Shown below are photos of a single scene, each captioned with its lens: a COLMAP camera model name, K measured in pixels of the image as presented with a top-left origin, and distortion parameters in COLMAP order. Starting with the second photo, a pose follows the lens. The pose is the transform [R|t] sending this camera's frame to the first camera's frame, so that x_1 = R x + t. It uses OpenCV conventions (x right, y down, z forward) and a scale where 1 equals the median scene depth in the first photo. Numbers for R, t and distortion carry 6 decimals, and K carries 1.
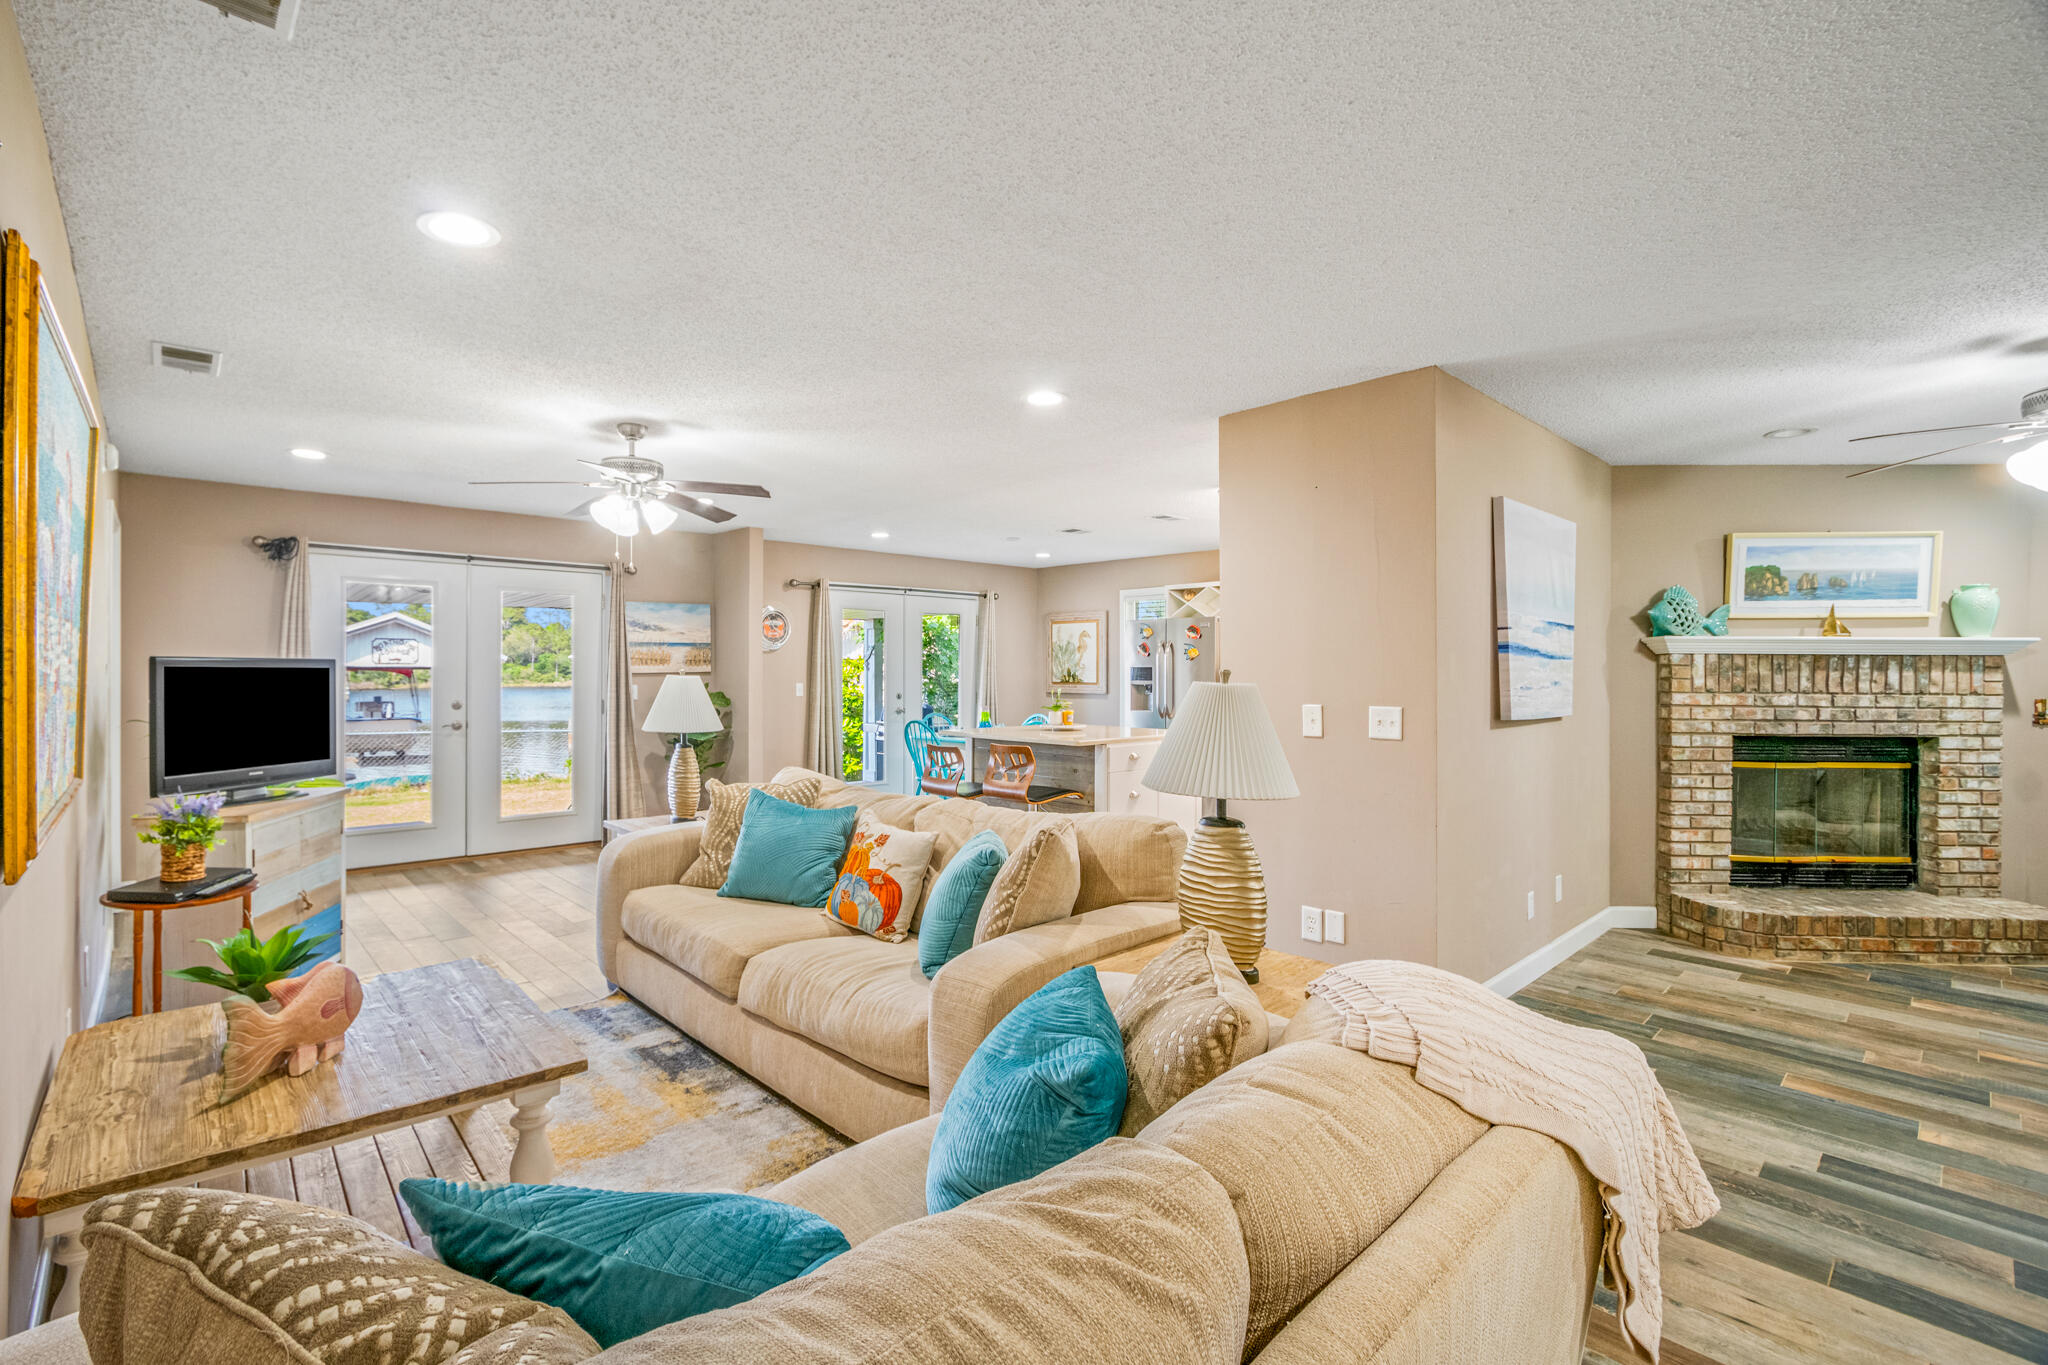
lens RADIAL K [[897.7, 0, 1016.7], [0, 897.7, 673.7], [0, 0, 1]] dist [-0.005498, -0.000009]
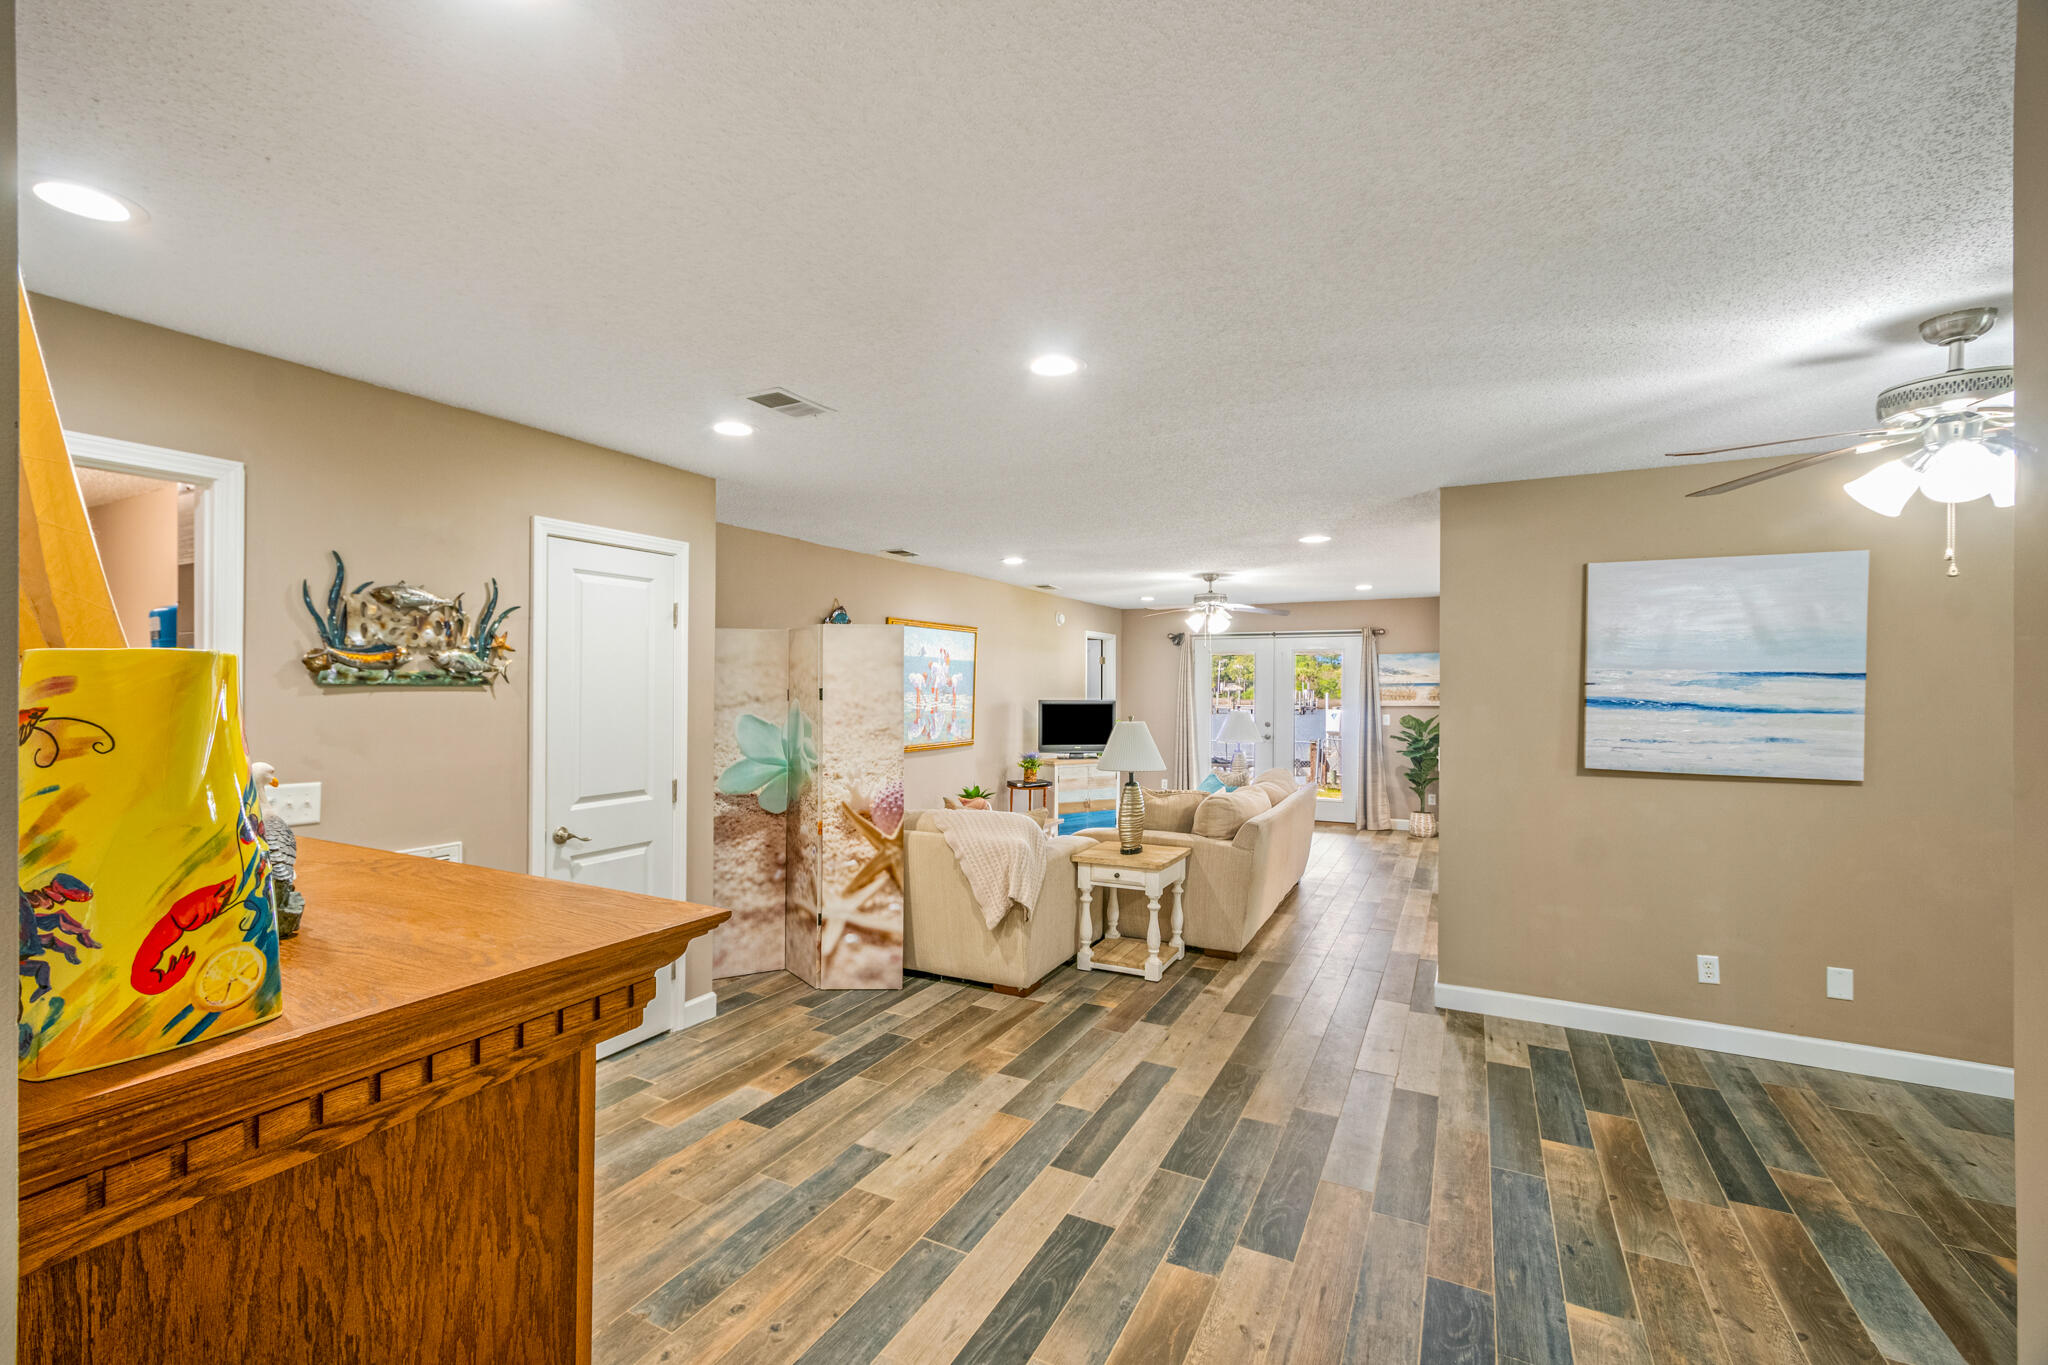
lens RADIAL K [[897.7, 0, 1013.9], [0, 897.7, 688.0], [0, 0, 1]] dist [-0.005498, -0.000009]
pose [[0.352339, -0.003621, -0.935865, 1.314253], [-0.004197, 0.999976, -0.005449, -0.036241], [0.935863, 0.005848, 0.352315, -0.033065]]
